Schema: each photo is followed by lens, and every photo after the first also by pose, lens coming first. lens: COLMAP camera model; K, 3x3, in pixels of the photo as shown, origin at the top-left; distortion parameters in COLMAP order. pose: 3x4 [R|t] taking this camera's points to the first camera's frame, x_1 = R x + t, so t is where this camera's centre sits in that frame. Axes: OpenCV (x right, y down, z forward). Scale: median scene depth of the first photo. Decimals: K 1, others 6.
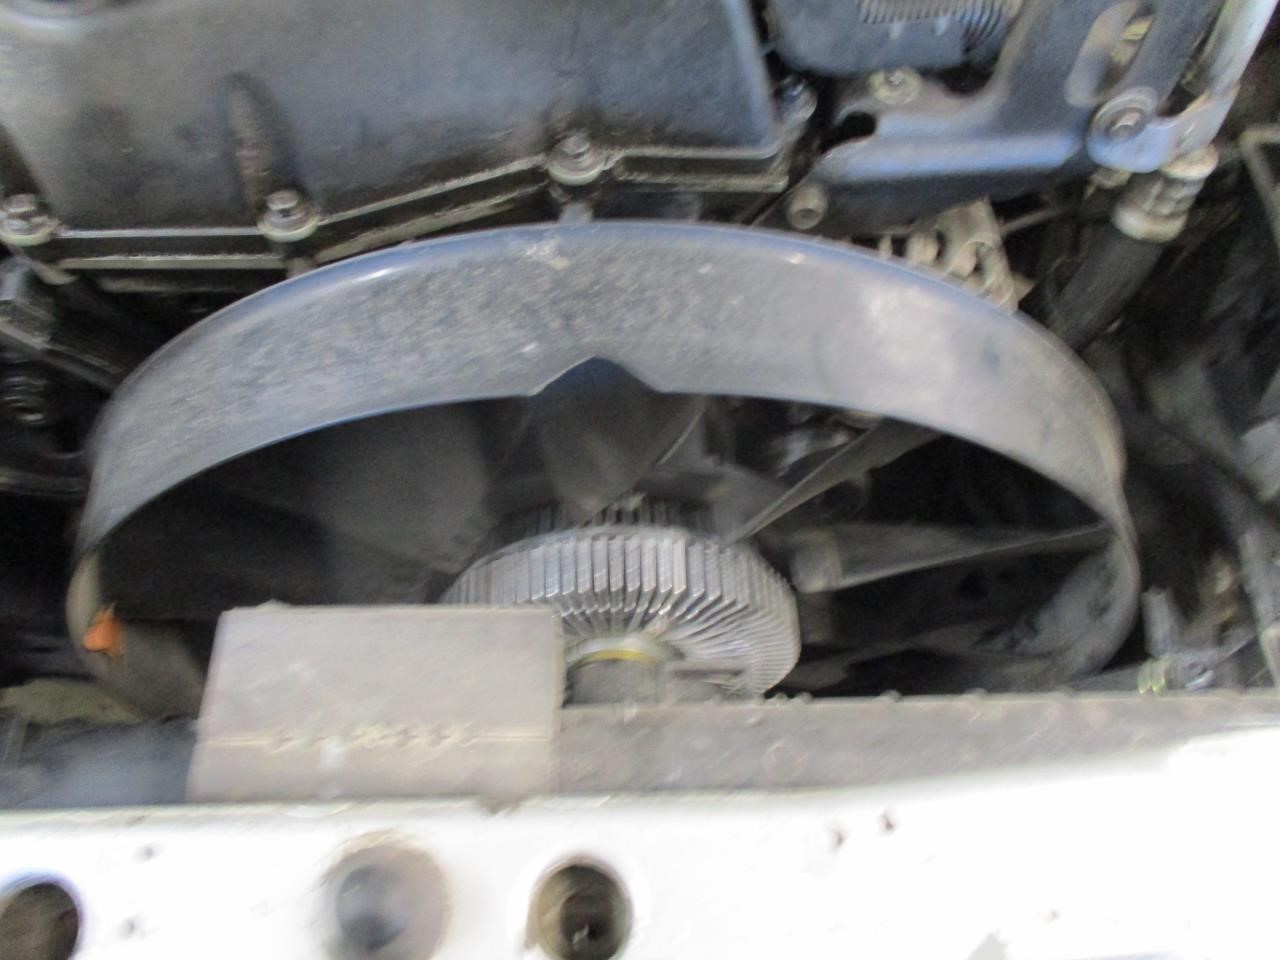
lens RADIAL K [[1089.3, 0, 644.3], [0, 1089.3, 477.6], [0, 0, 1]] dist [-0.032916, 0.012758]
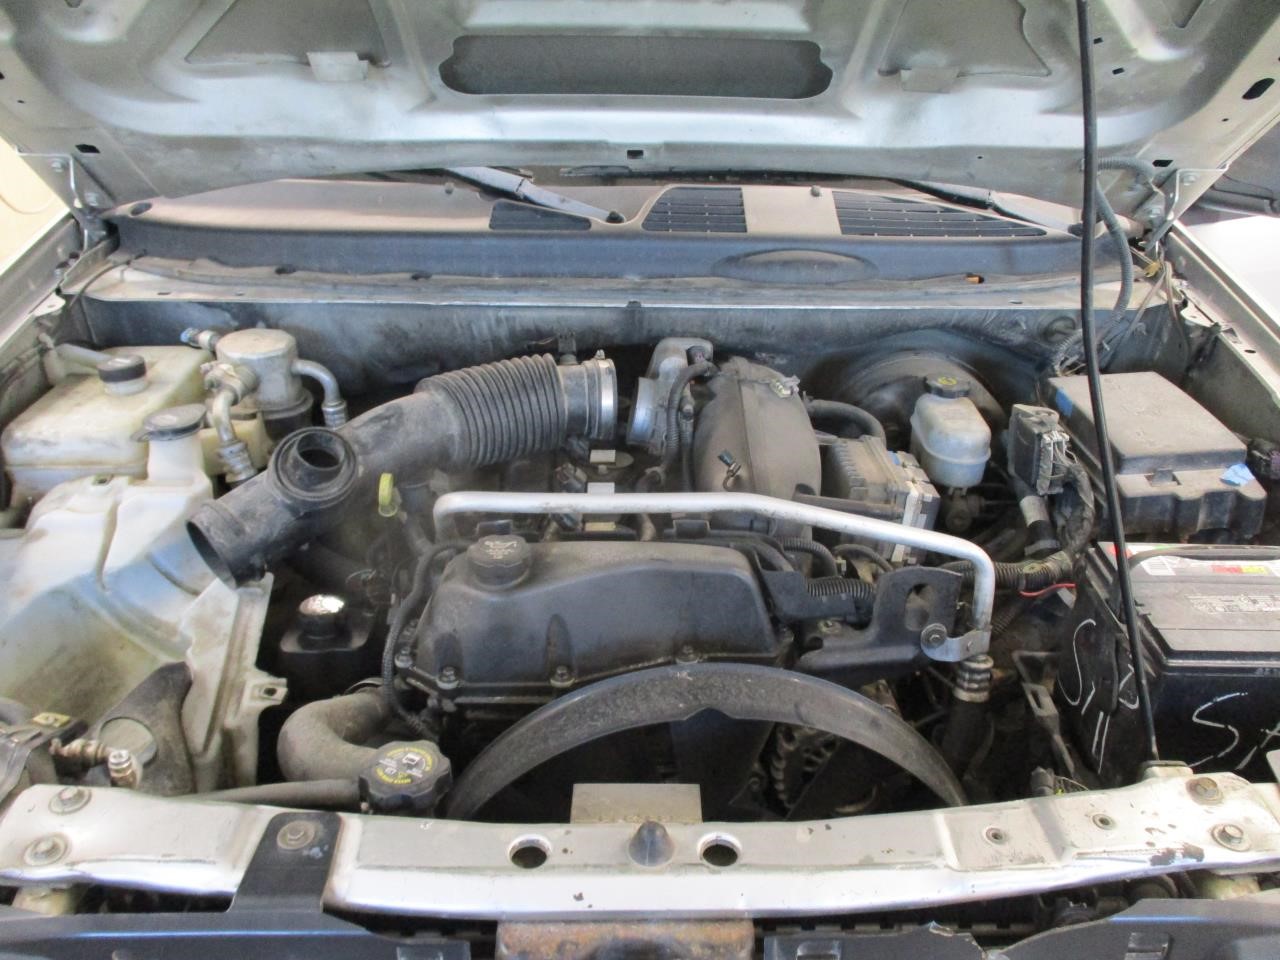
lens RADIAL K [[1089.3, 0, 676.3], [0, 1089.3, 457.7], [0, 0, 1]] dist [-0.032916, 0.012758]
pose [[0.999809, -0.016137, 0.011065, -0.104167], [0.019564, 0.816012, -0.577704, 0.665303], [0.000293, 0.577809, 0.816172, -1.059427]]
